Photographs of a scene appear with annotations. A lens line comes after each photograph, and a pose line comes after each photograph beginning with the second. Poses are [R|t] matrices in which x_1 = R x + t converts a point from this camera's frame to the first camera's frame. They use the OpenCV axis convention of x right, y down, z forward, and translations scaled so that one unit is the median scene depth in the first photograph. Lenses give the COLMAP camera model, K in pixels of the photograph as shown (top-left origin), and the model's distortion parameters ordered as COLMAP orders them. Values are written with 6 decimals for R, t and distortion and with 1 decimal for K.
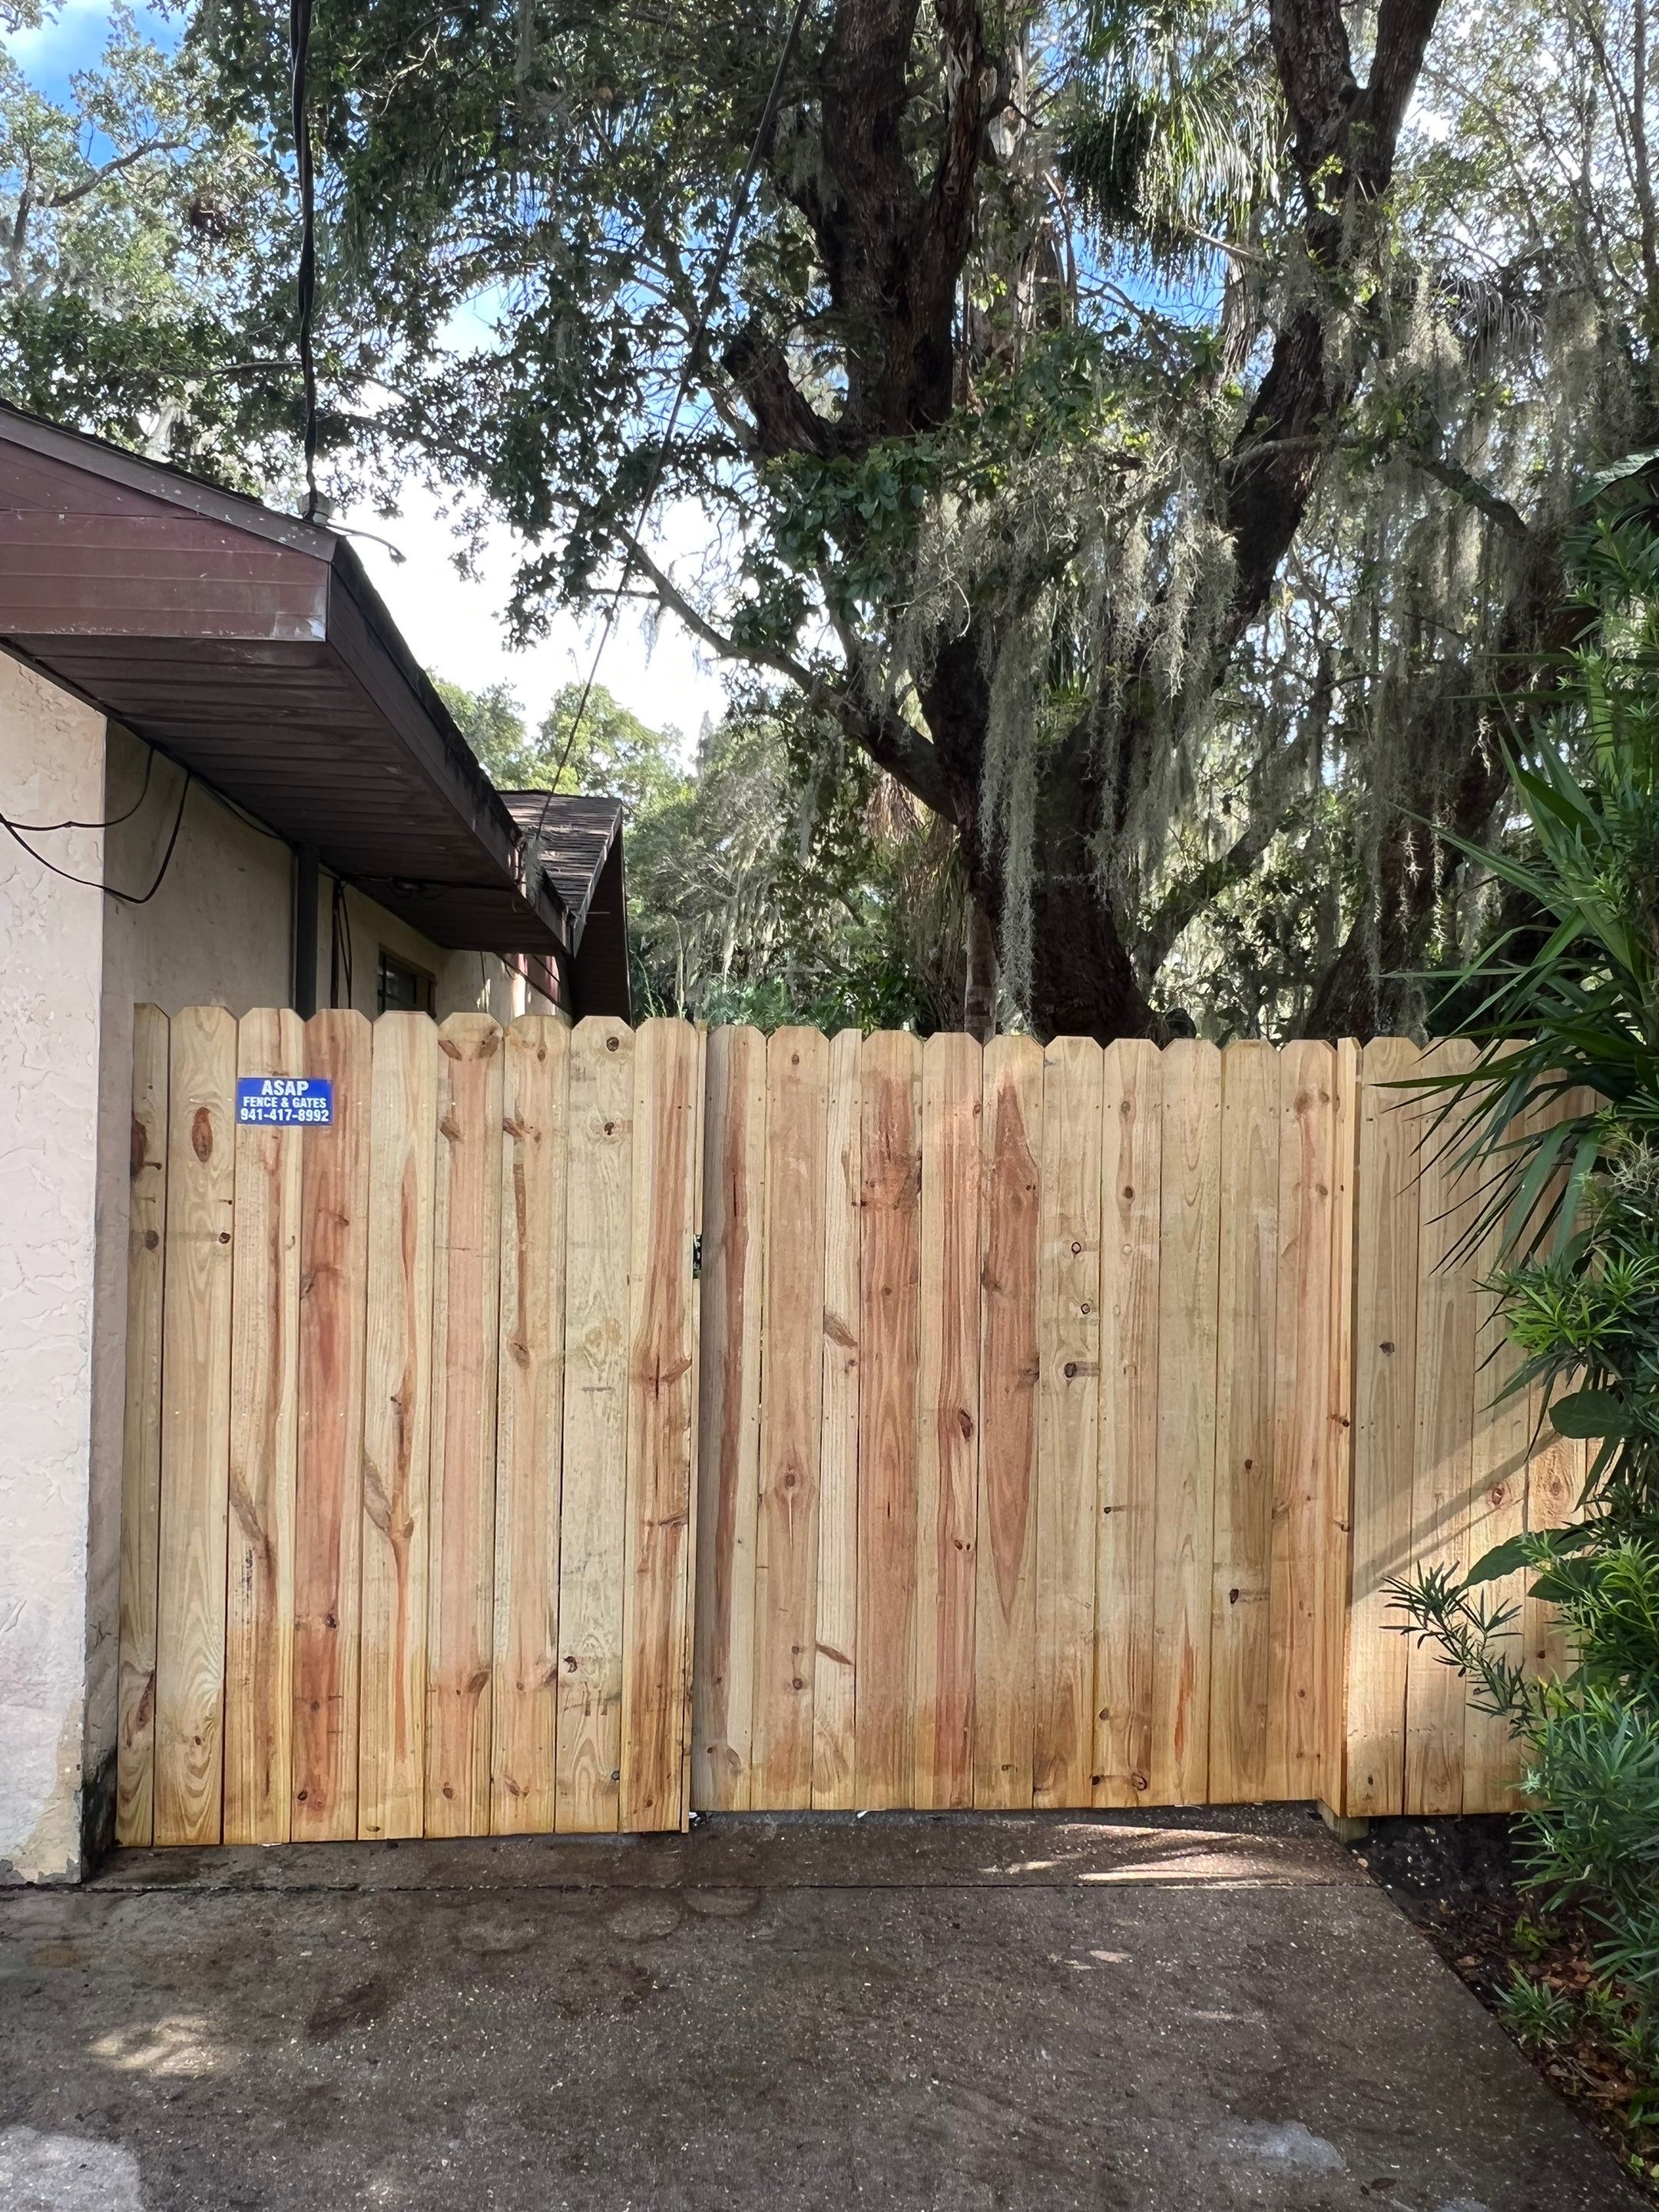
lens RADIAL K [[1560.5, 0, 838.3], [0, 1560.5, 1100.0], [0, 0, 1]] dist [-0.004001, 0.009023]
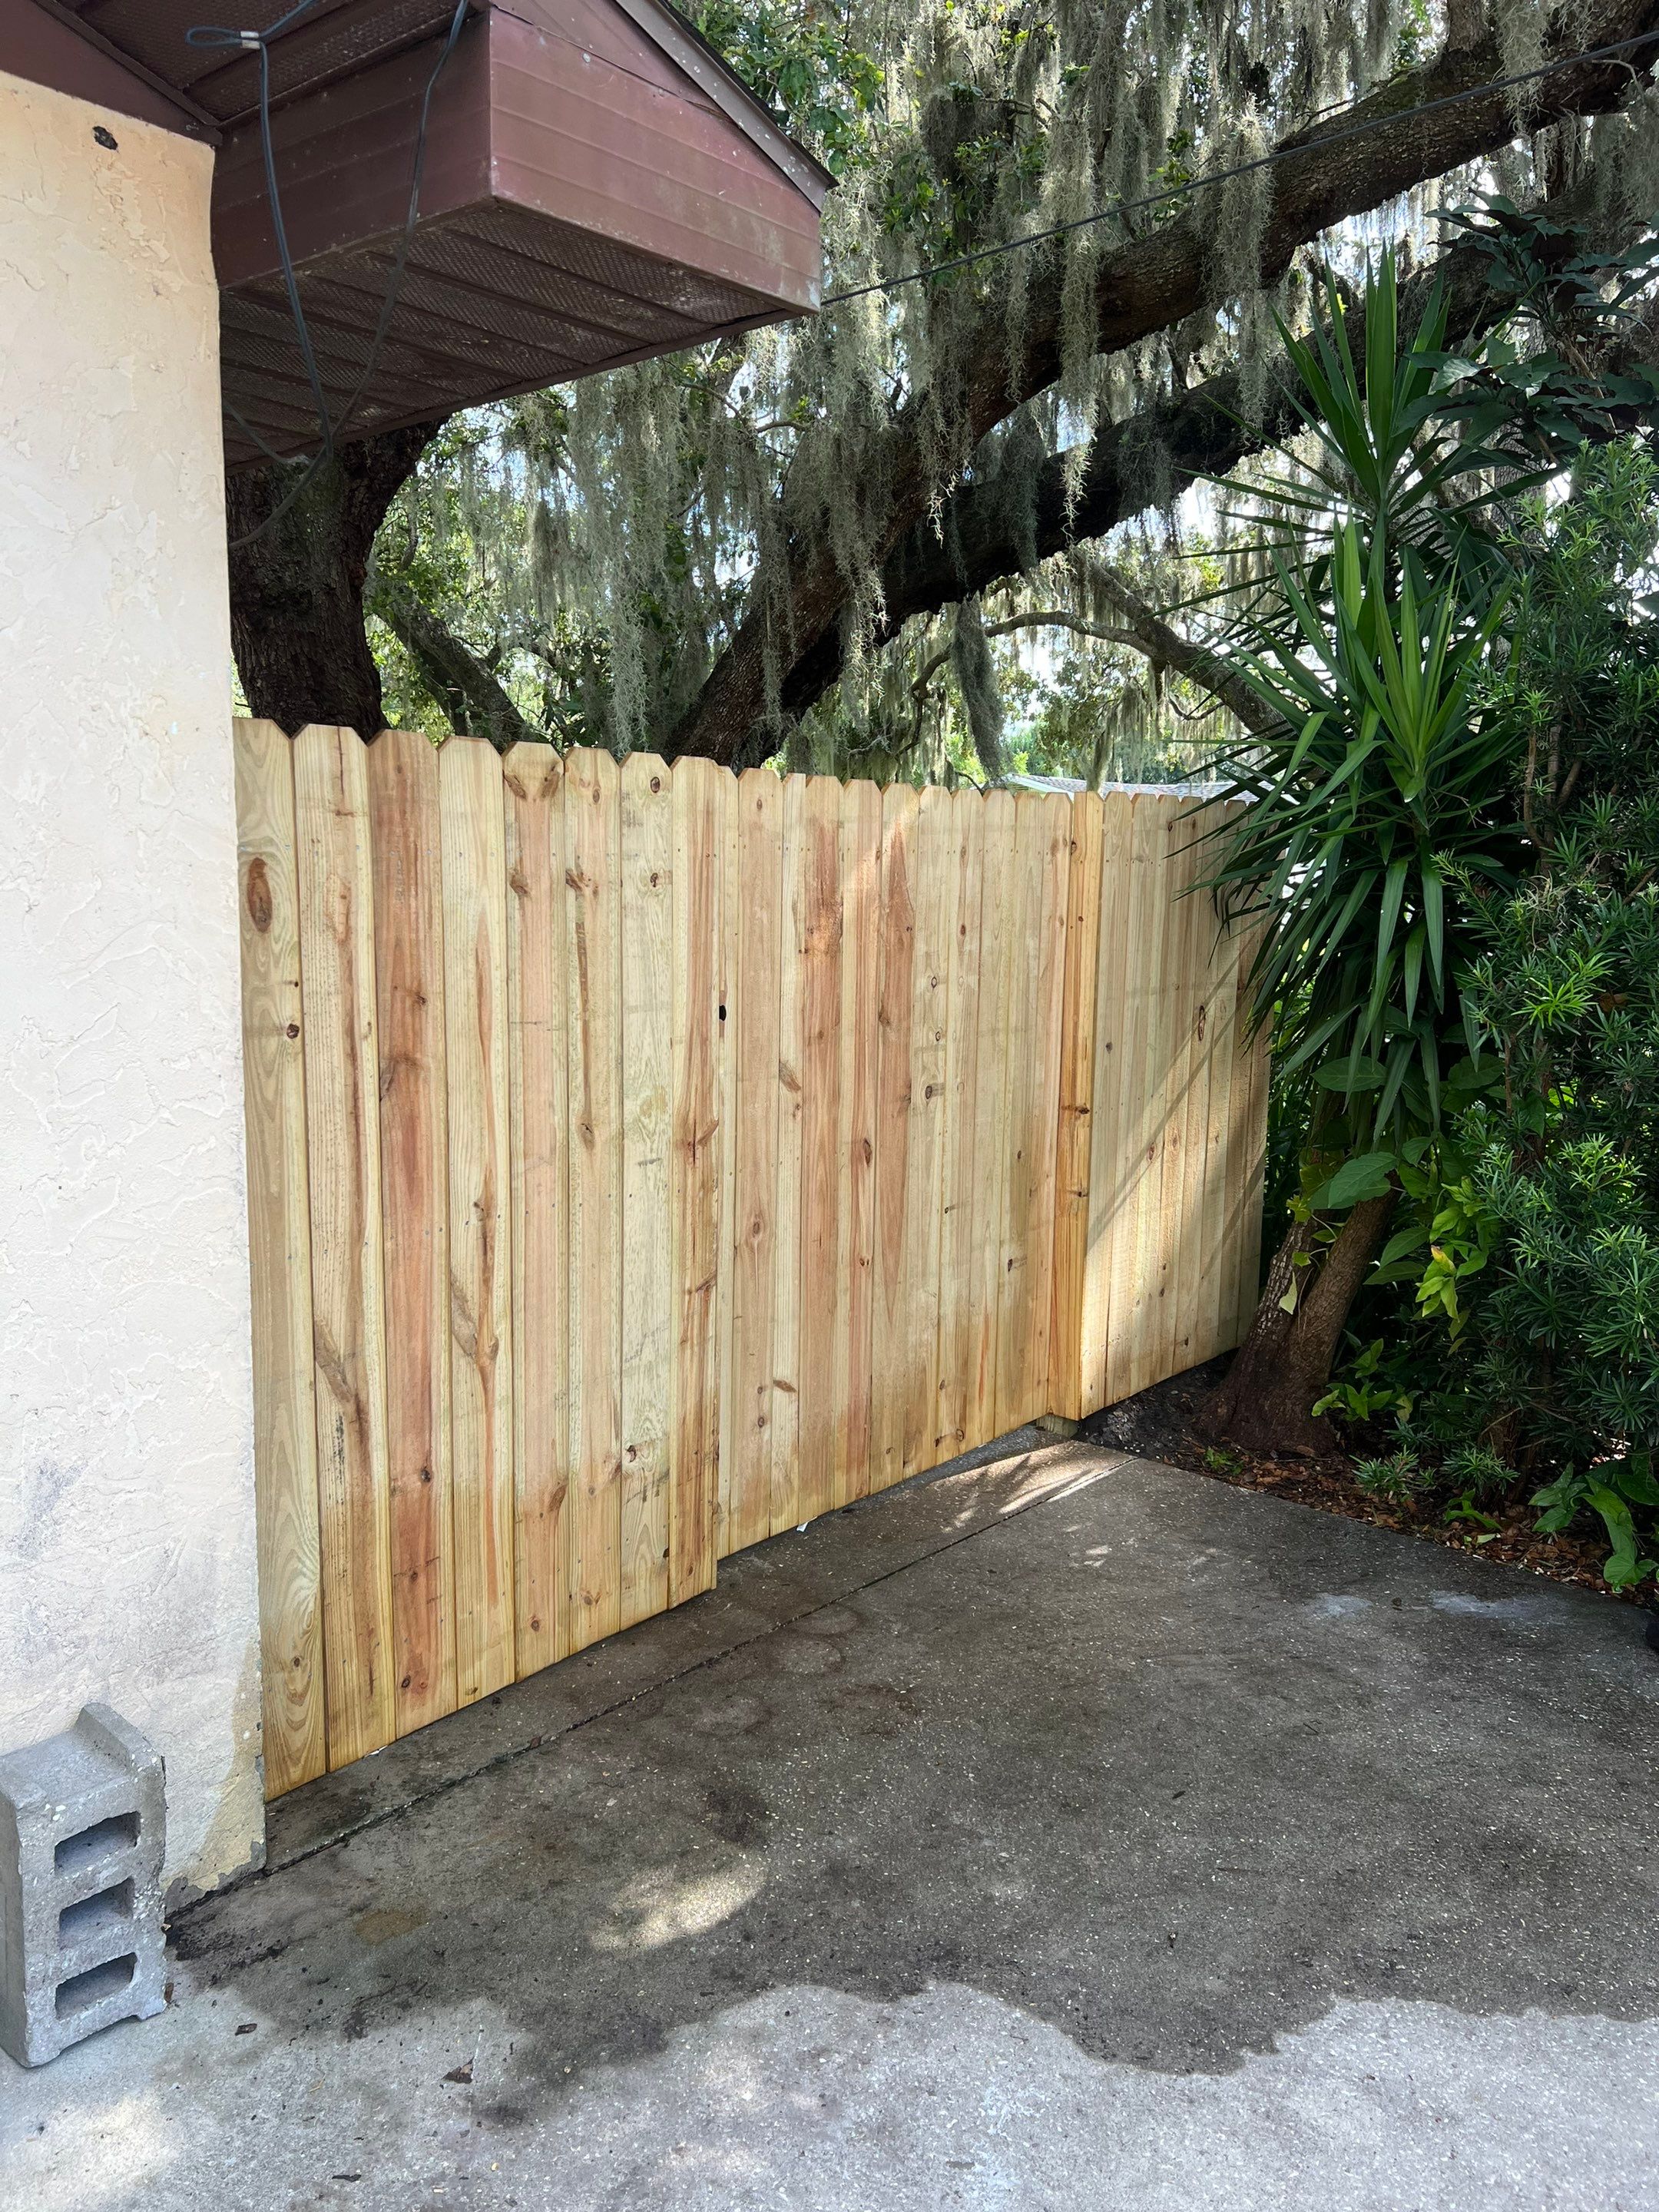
lens RADIAL K [[1673.7, 0, 884.0], [0, 1673.7, 1057.7], [0, 0, 1]] dist [0.062325, -0.046995]
pose [[0.698942, -0.089547, 0.709550, -0.763361], [-0.016544, 0.989840, 0.141218, -0.019460], [-0.714987, -0.110442, 0.690360, 0.219407]]
